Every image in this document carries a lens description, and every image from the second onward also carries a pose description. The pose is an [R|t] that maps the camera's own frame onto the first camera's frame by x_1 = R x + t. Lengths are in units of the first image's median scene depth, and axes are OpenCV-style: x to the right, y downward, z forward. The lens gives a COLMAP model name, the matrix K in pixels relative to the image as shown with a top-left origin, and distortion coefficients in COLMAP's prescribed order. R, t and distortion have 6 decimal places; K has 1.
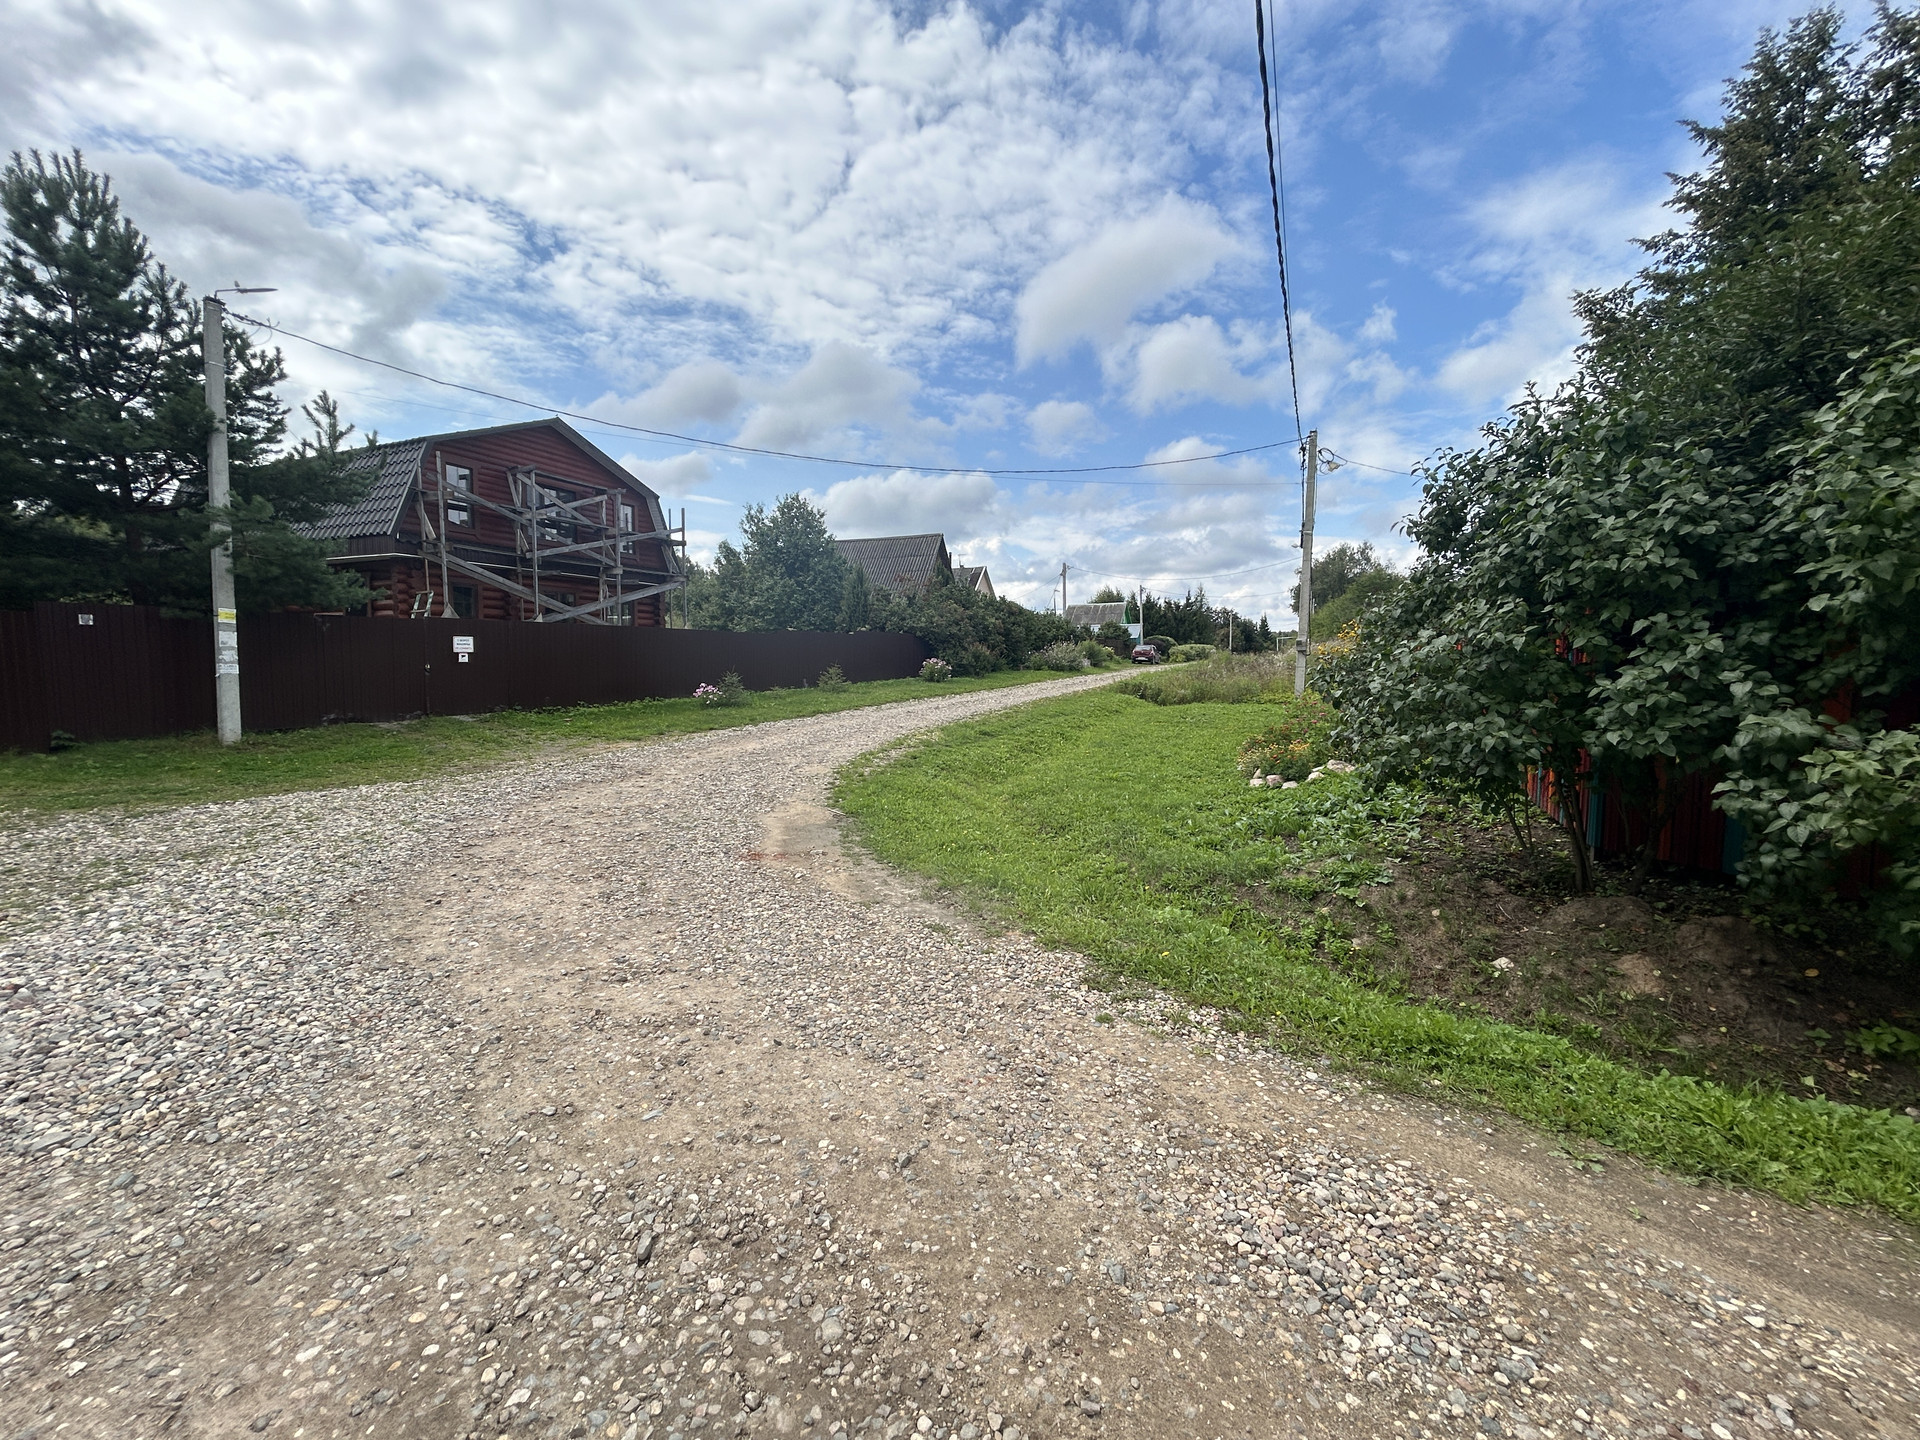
lens RADIAL K [[767.8, 0, 956.8], [0, 767.8, 724.6], [0, 0, 1]] dist [-0.000636, 0.000210]
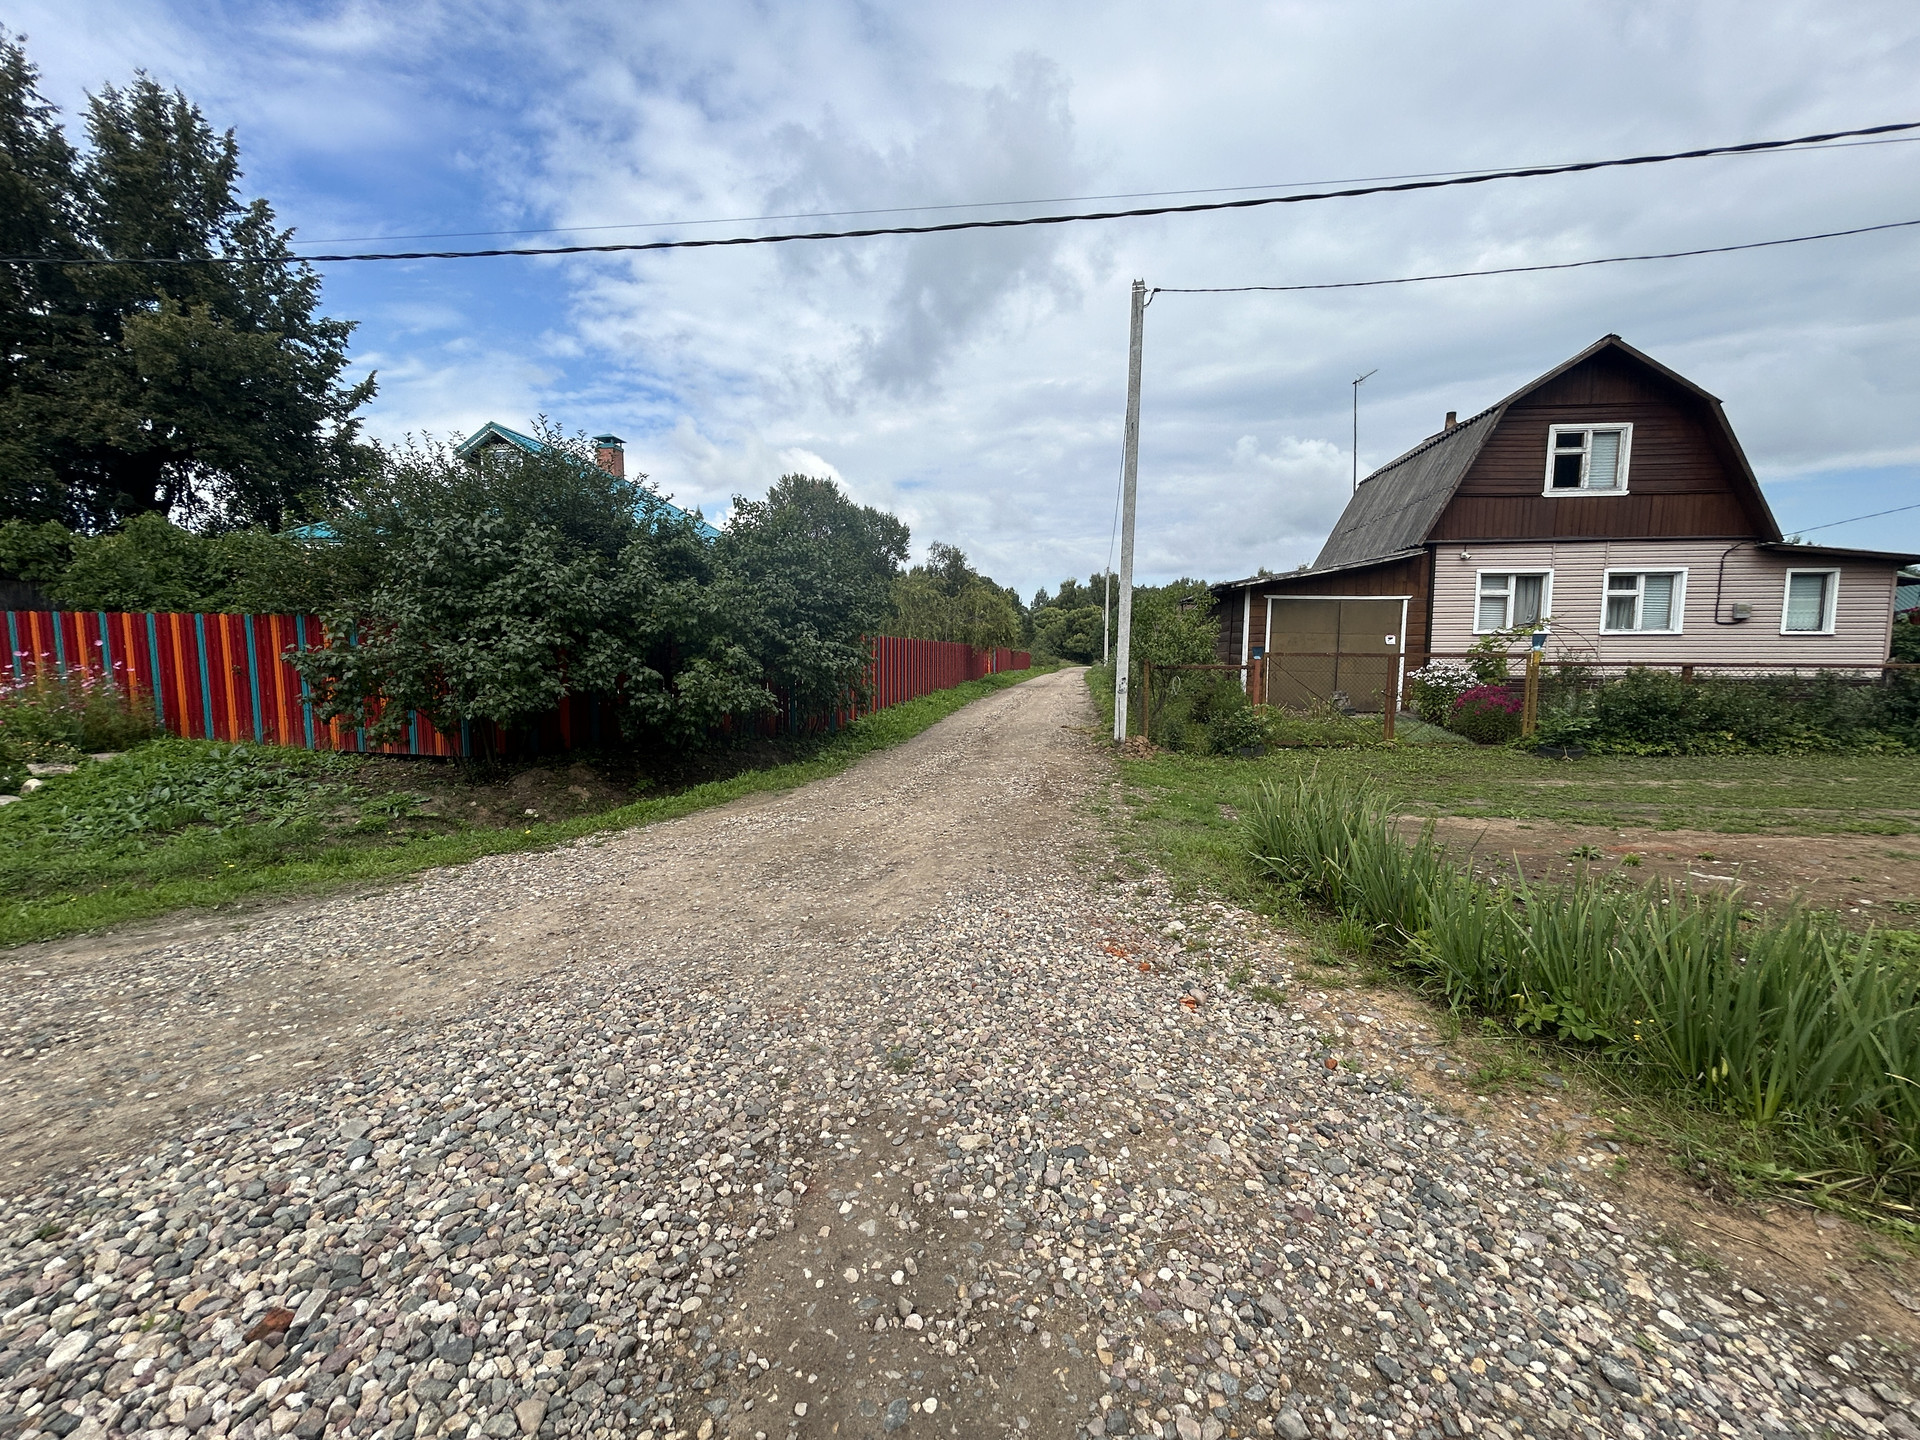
lens RADIAL K [[767.8, 0, 955.4], [0, 767.8, 720.9], [0, 0, 1]] dist [-0.000636, 0.000210]
pose [[-0.290600, -0.091344, 0.952475, -0.292290], [0.078825, 0.989764, 0.118969, -0.010792], [-0.953592, 0.109651, -0.280425, 0.110820]]
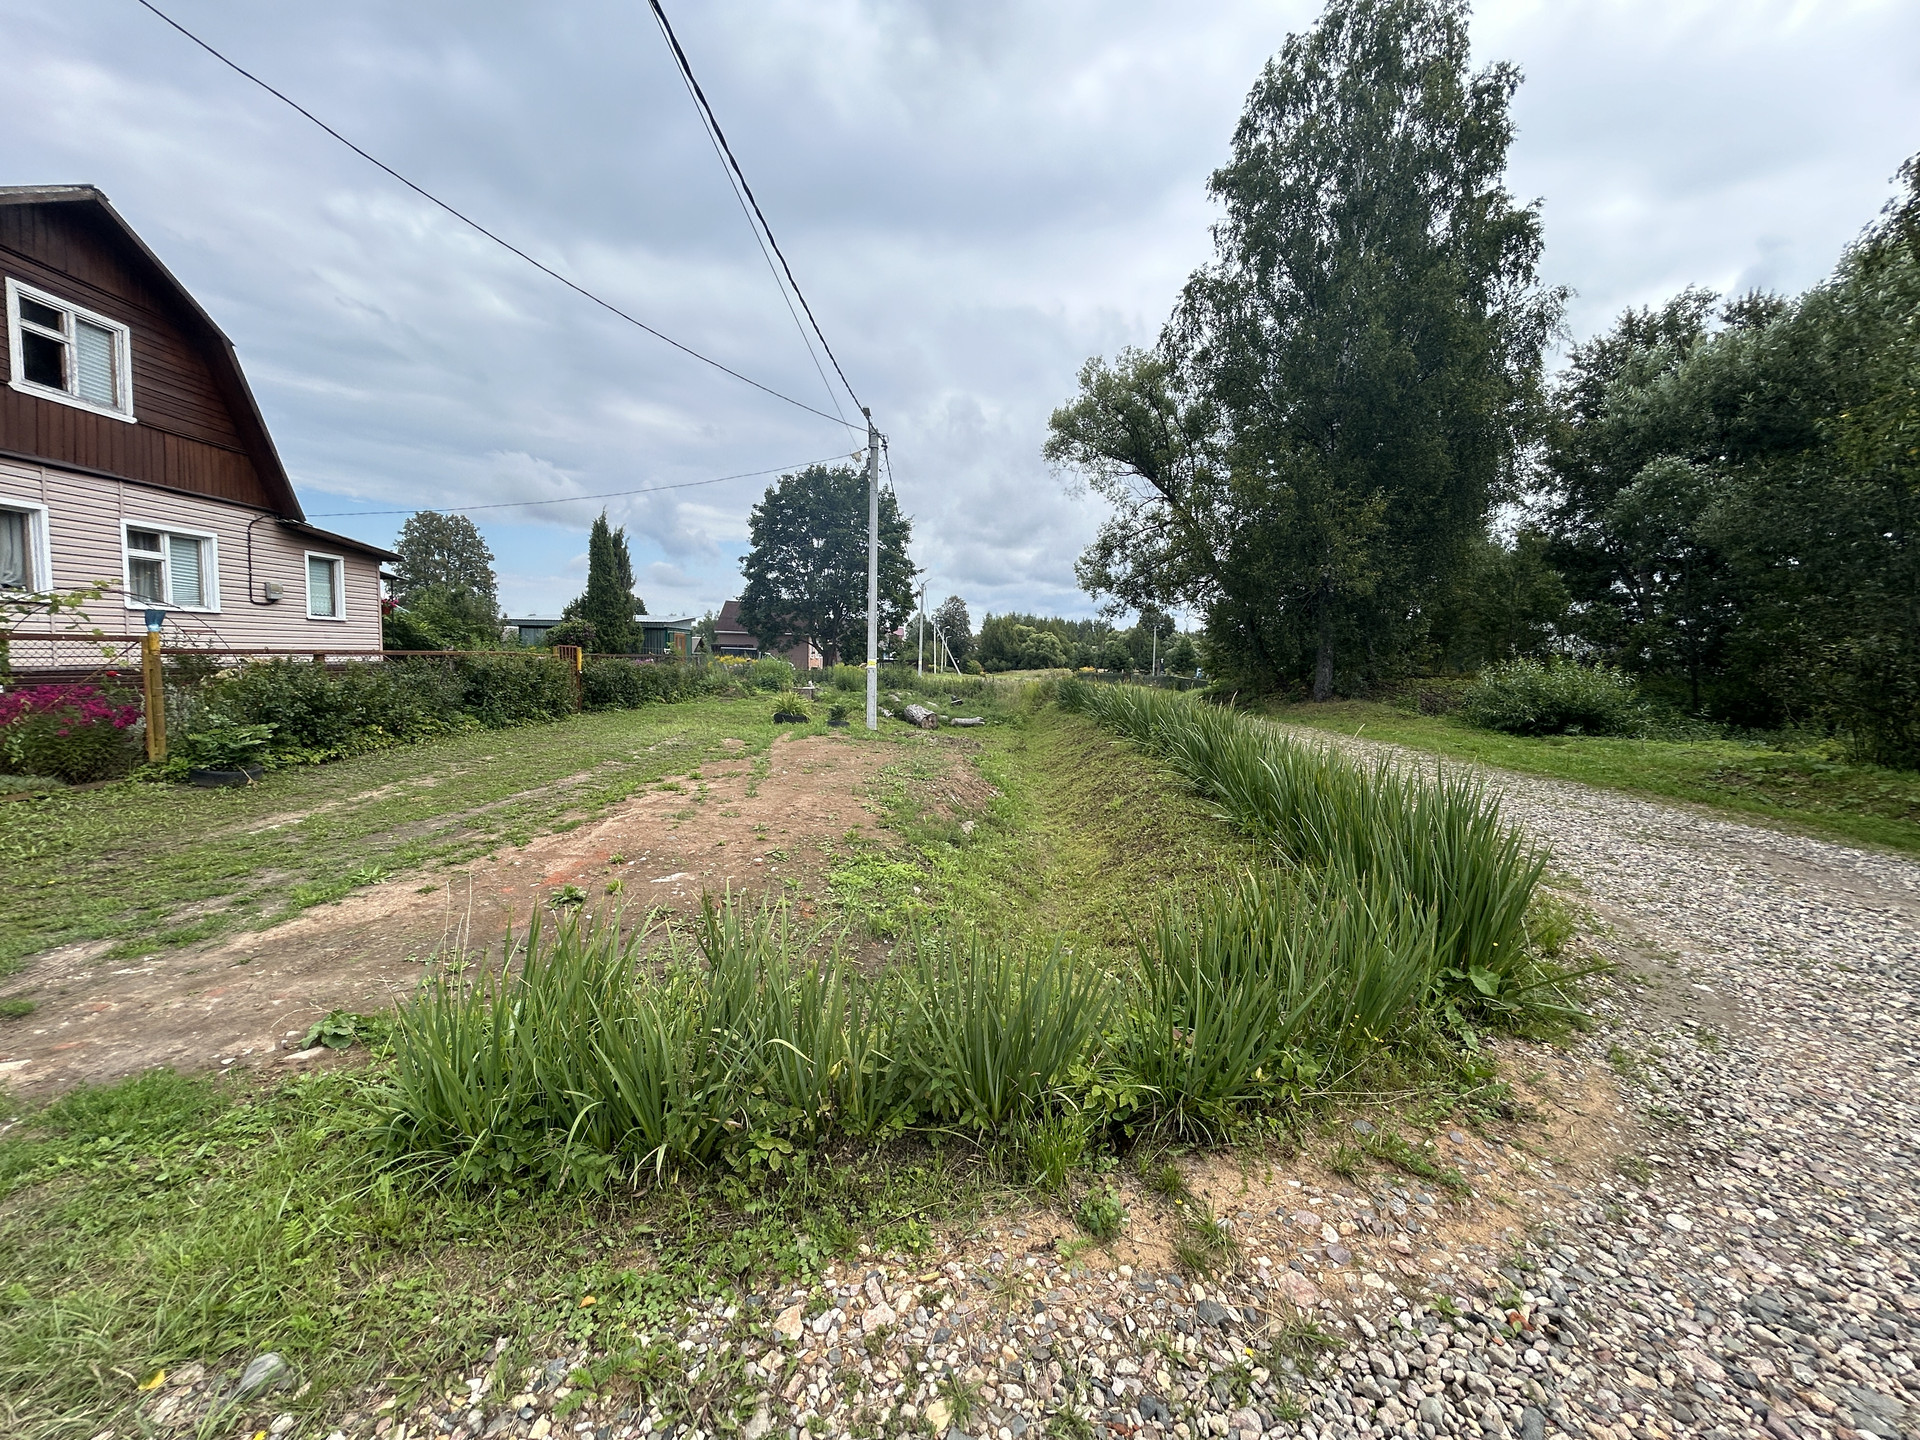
lens RADIAL K [[767.8, 0, 955.2], [0, 767.8, 719.1], [0, 0, 1]] dist [-0.000636, 0.000210]
pose [[-0.905548, 0.005878, -0.424203, -0.081150], [-0.067984, 0.984972, 0.158773, -0.005555], [0.418761, 0.172615, -0.891540, 0.050945]]
